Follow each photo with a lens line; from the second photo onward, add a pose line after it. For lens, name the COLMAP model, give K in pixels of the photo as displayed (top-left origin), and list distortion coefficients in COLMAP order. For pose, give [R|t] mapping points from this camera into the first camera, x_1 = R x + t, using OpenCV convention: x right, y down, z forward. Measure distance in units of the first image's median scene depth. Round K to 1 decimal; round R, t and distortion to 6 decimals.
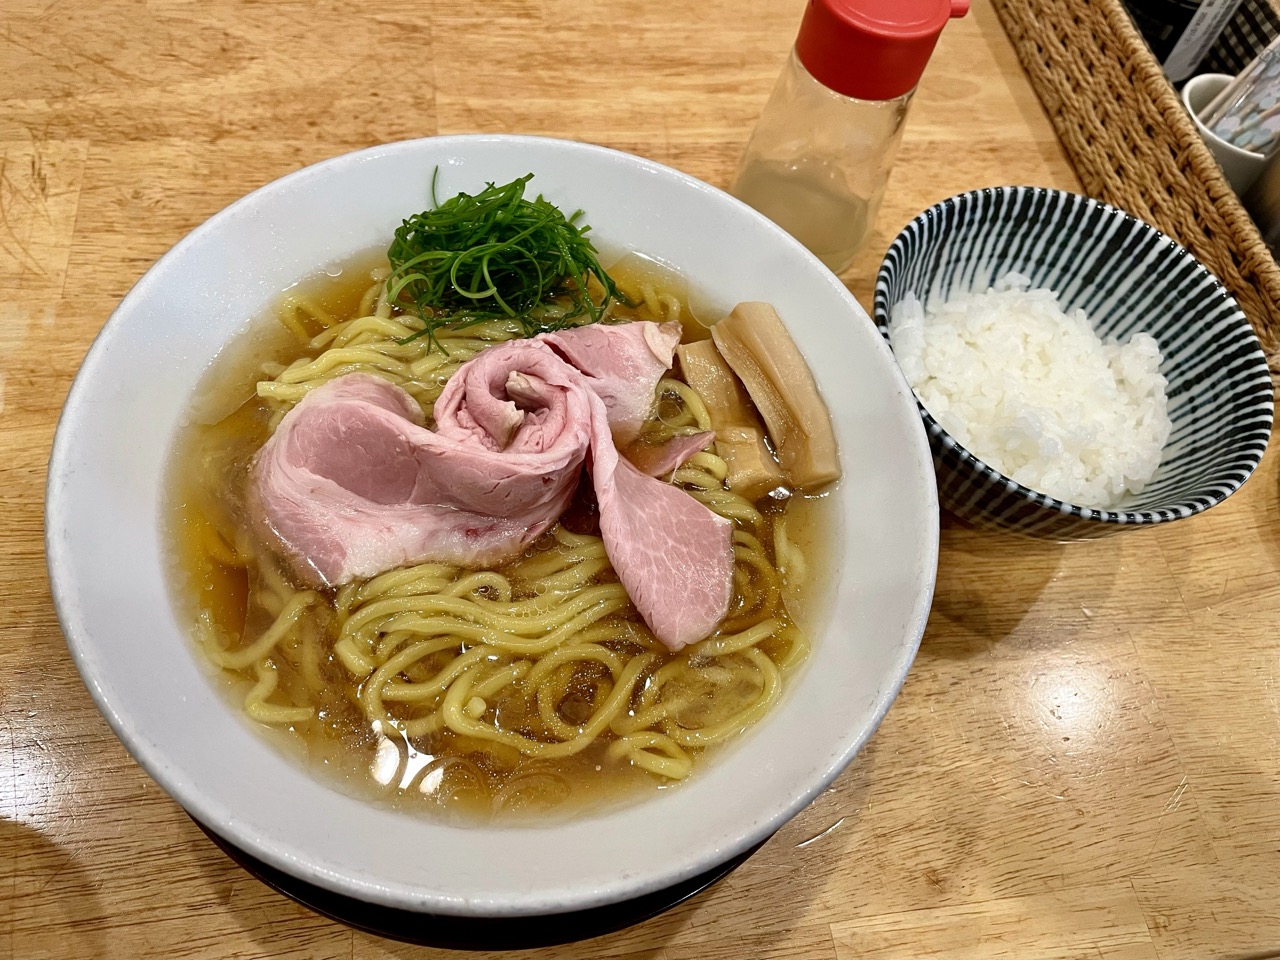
lens RADIAL K [[949.6, 0, 628.4], [0, 949.6, 492.7], [0, 0, 1]] dist [-0.005153, -0.052812]
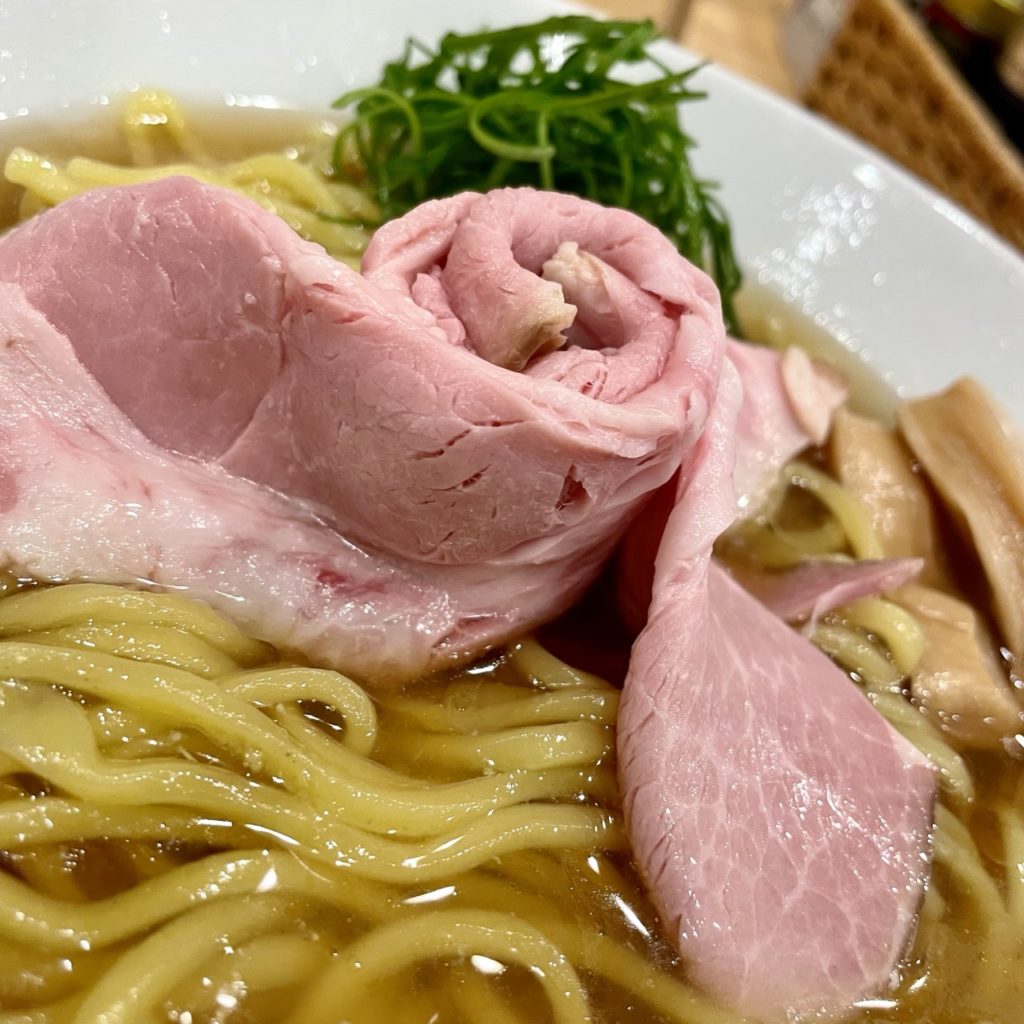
lens RADIAL K [[1046.1, 0, 509.0], [0, 1046.1, 511.8], [0, 0, 1]] dist [0.016146, 0.000000]
pose [[0.944427, 0.327375, -0.029726, -0.092872], [-0.321954, 0.902939, -0.284687, 0.125479], [-0.066358, 0.278437, 0.958159, 0.576142]]
